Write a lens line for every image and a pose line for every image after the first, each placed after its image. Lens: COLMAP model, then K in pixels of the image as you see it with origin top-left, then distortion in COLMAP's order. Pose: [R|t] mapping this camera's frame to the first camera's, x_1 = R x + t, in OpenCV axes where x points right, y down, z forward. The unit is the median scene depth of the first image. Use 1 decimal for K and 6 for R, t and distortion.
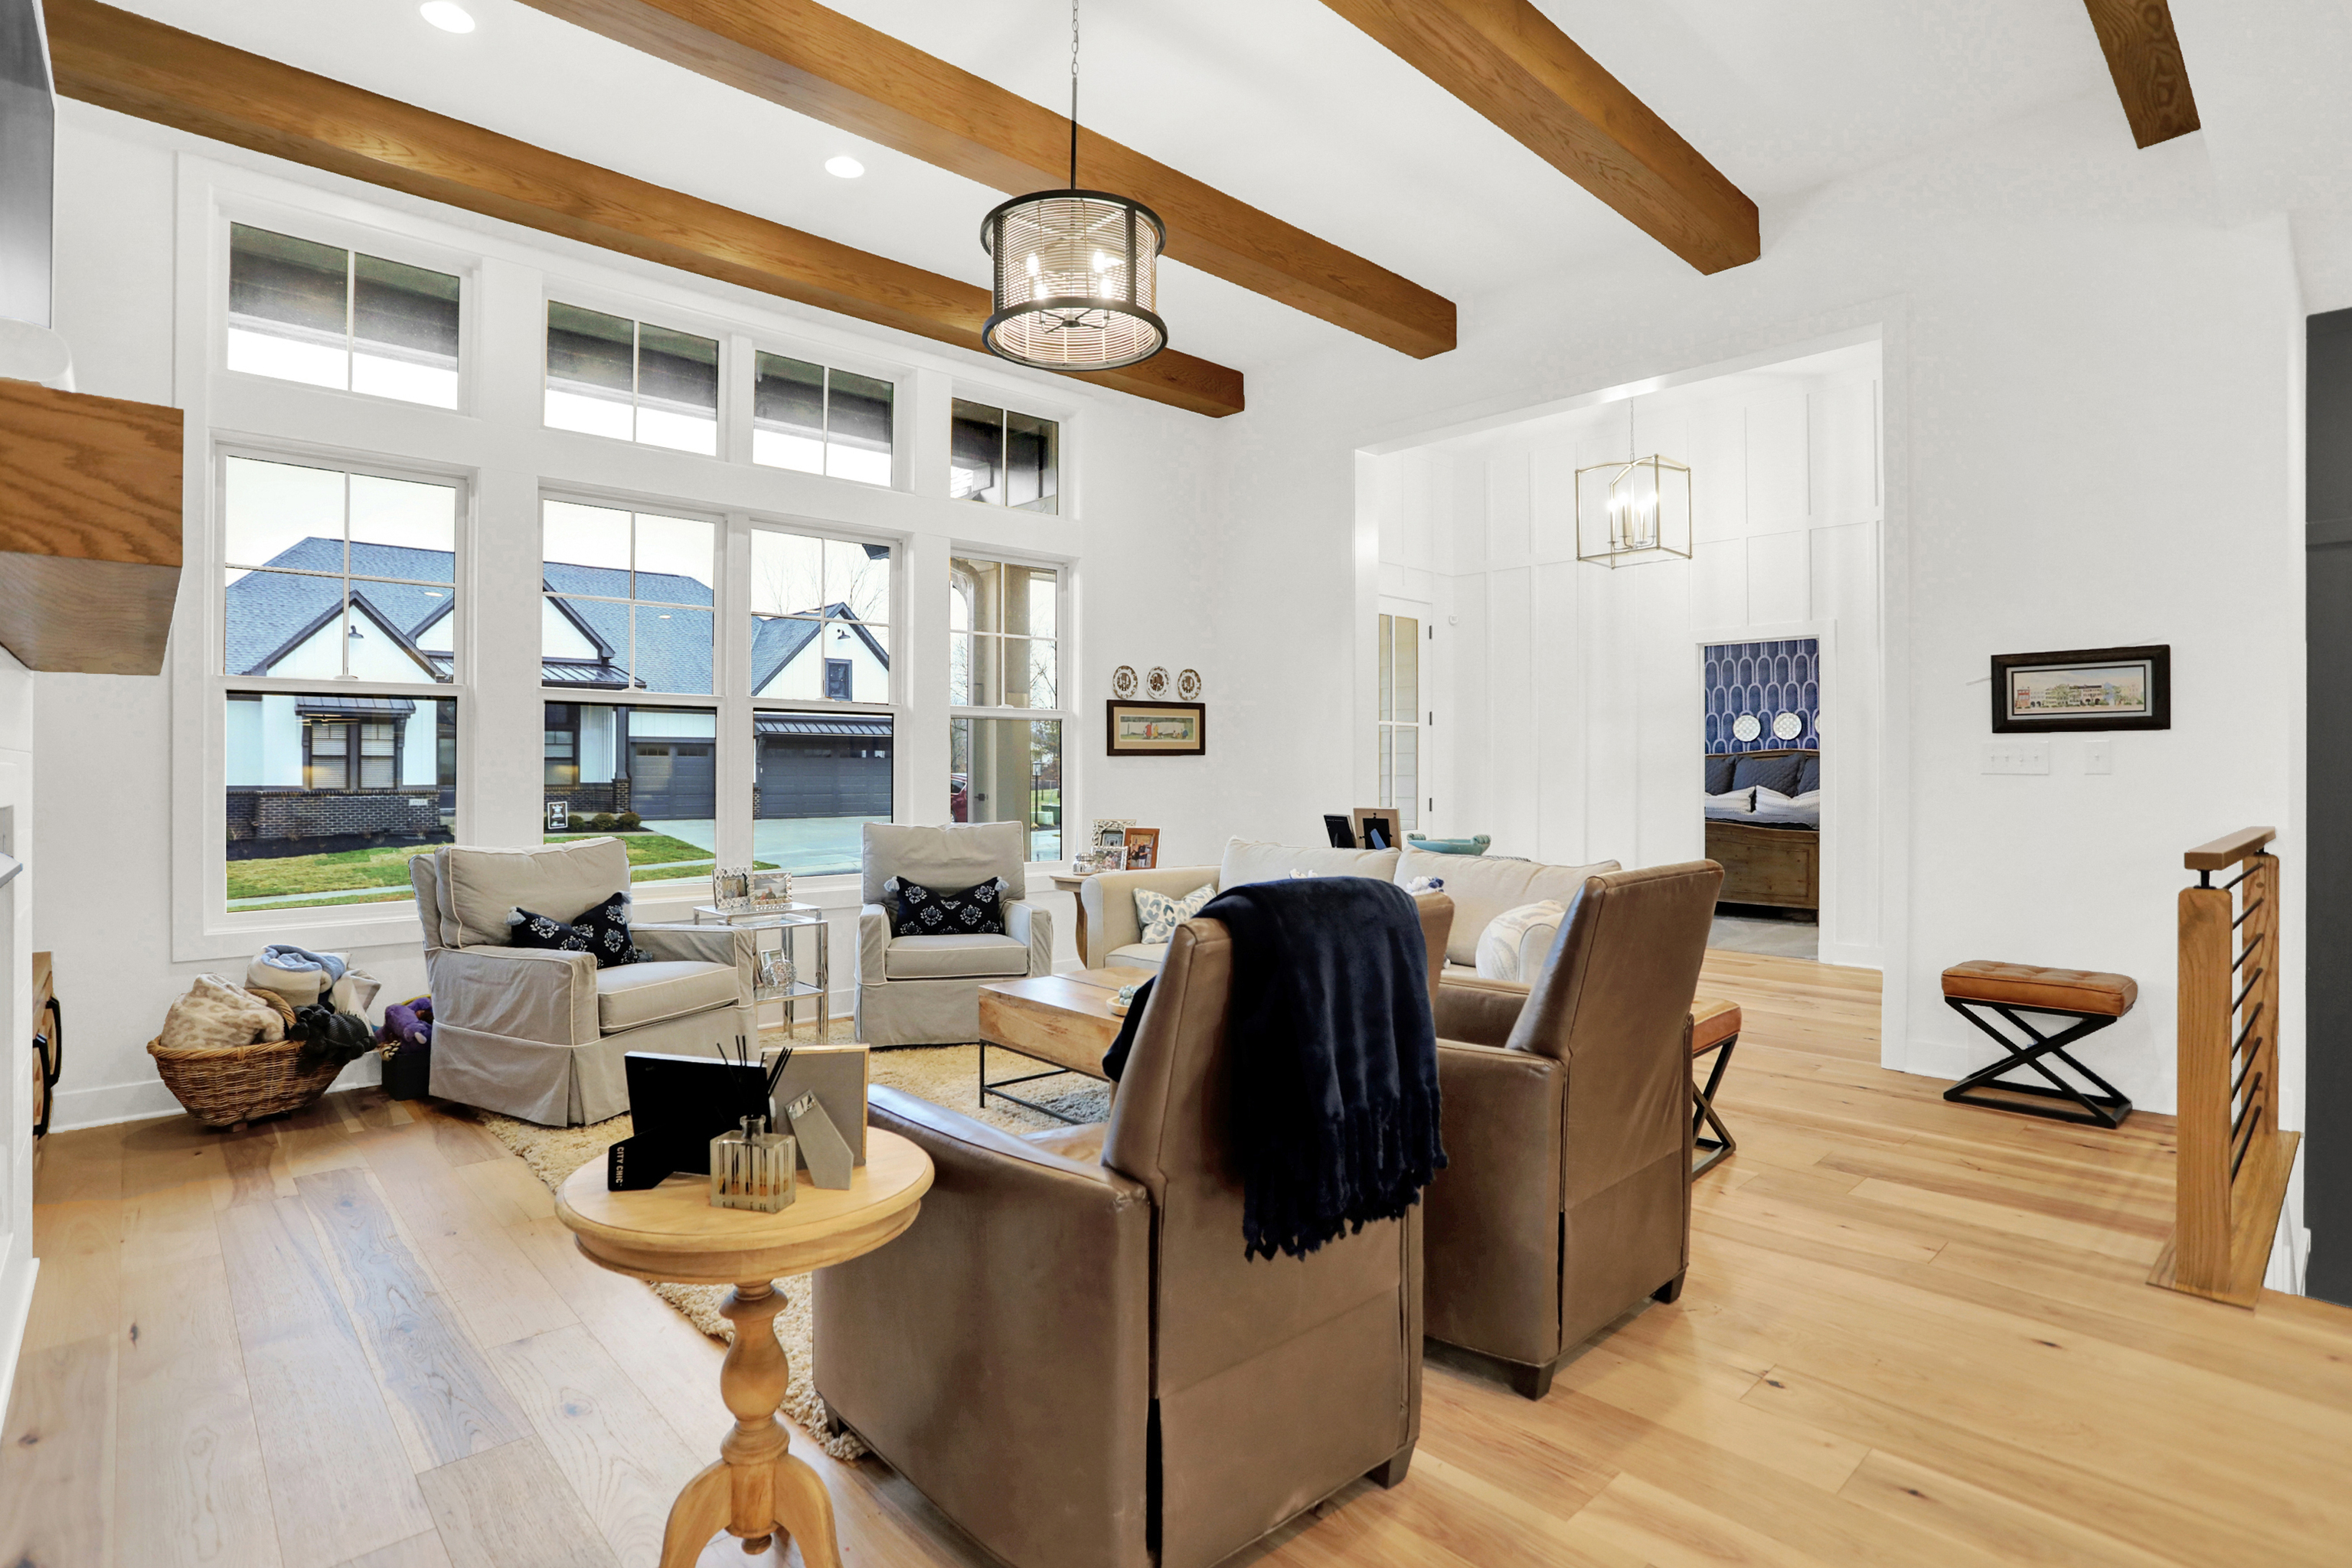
lens RADIAL K [[1180.7, 0, 1157.1], [0, 1180.7, 764.9], [0, 0, 1]] dist [-0.068026, 0.028493]
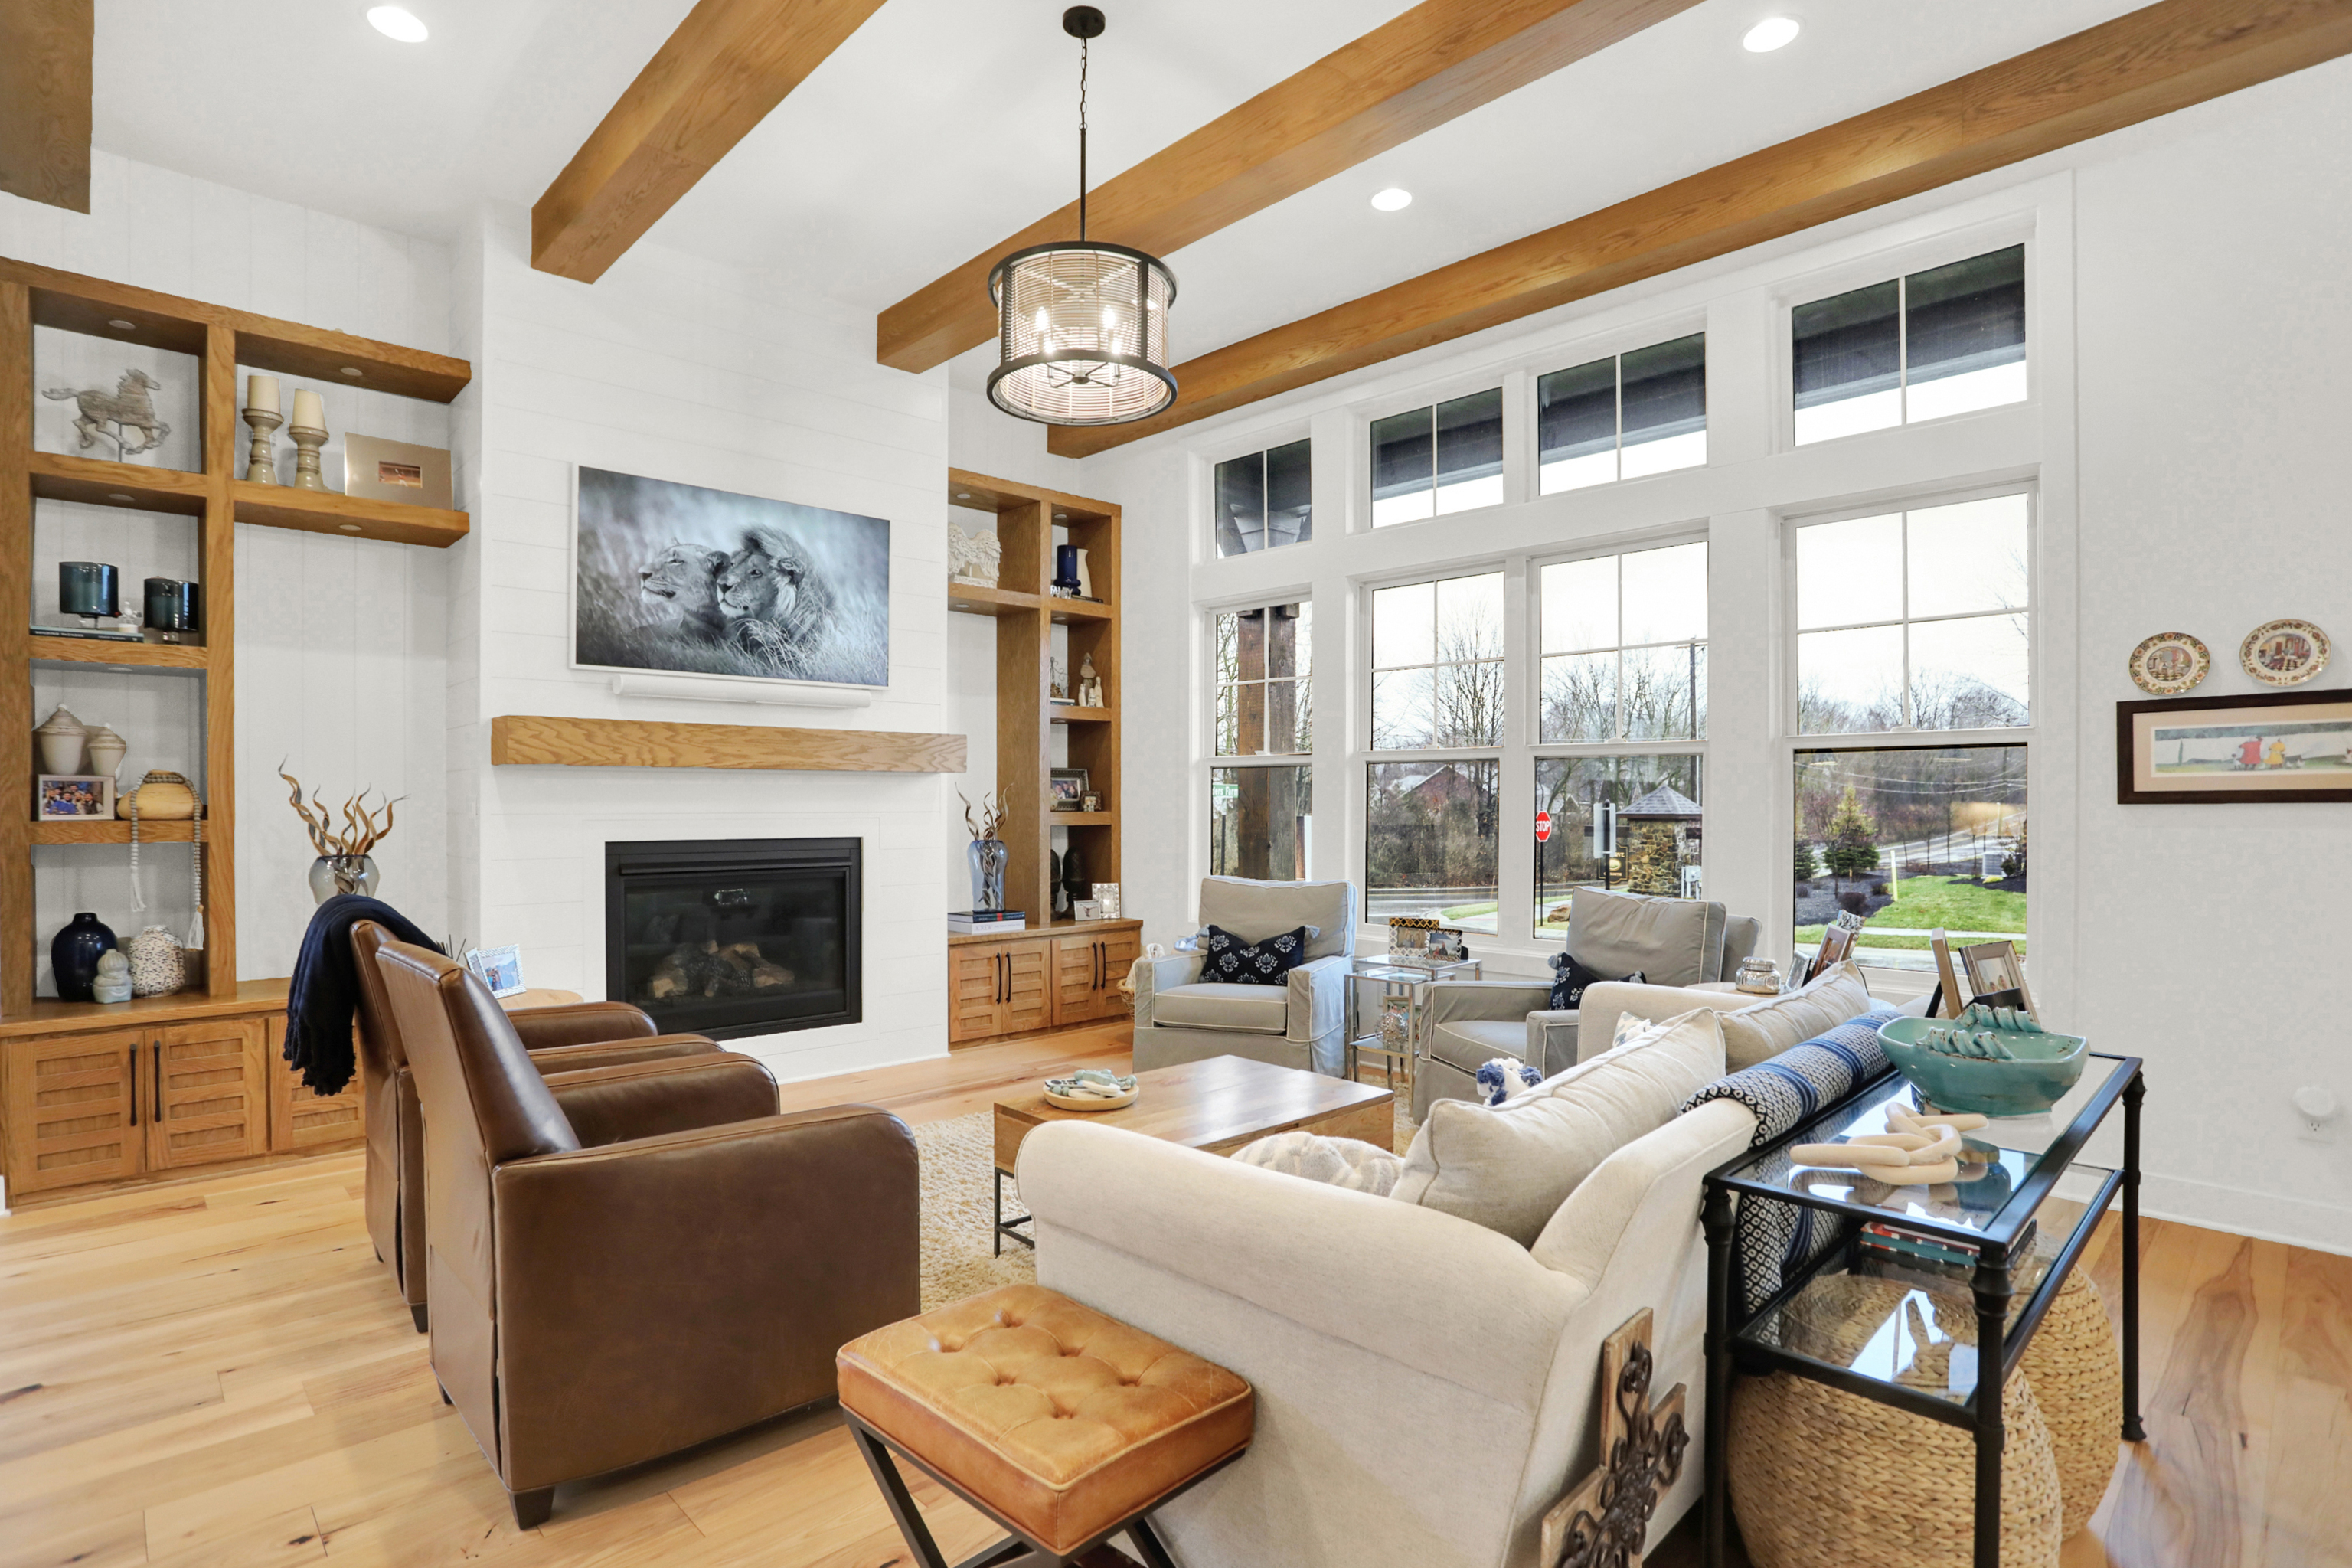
lens RADIAL K [[1180.7, 0, 1158.3], [0, 1180.7, 788.8], [0, 0, 1]] dist [-0.068026, 0.028493]
pose [[0.018075, -0.012328, -0.999761, 0.596212], [0.006080, 0.999907, -0.012220, -0.013648], [0.999818, -0.005857, 0.018148, 0.682877]]
